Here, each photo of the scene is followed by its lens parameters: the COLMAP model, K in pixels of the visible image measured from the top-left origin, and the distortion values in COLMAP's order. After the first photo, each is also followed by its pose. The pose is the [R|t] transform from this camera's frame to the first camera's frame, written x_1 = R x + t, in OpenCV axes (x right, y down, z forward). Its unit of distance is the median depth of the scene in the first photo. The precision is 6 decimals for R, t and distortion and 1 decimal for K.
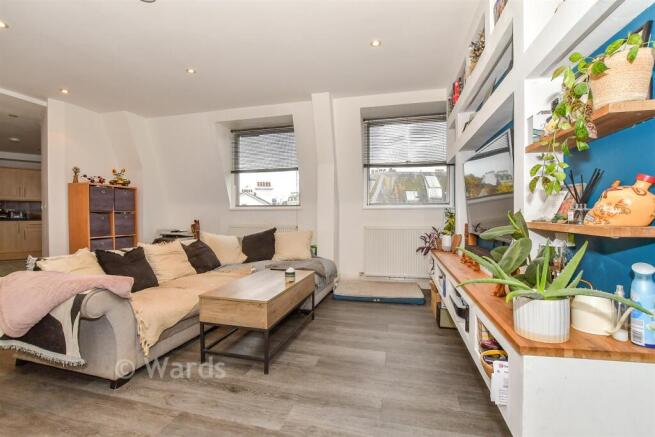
lens RADIAL K [[291.6, 0, 327.5], [0, 291.6, 218.5], [0, 0, 1]] dist [-0.014606, 0.000220]
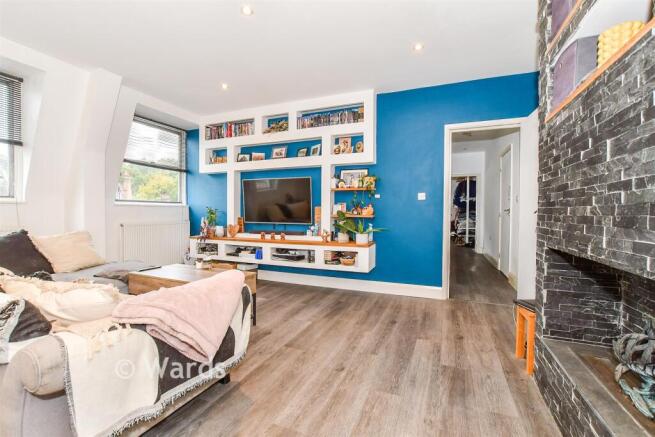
lens RADIAL K [[291.6, 0, 327.5], [0, 291.6, 218.5], [0, 0, 1]] dist [-0.014606, 0.000220]
pose [[0.131325, -0.021350, 0.991109, -1.760232], [0.006826, 0.999764, 0.020632, -0.011846], [-0.991316, 0.004056, 0.131439, 0.525997]]
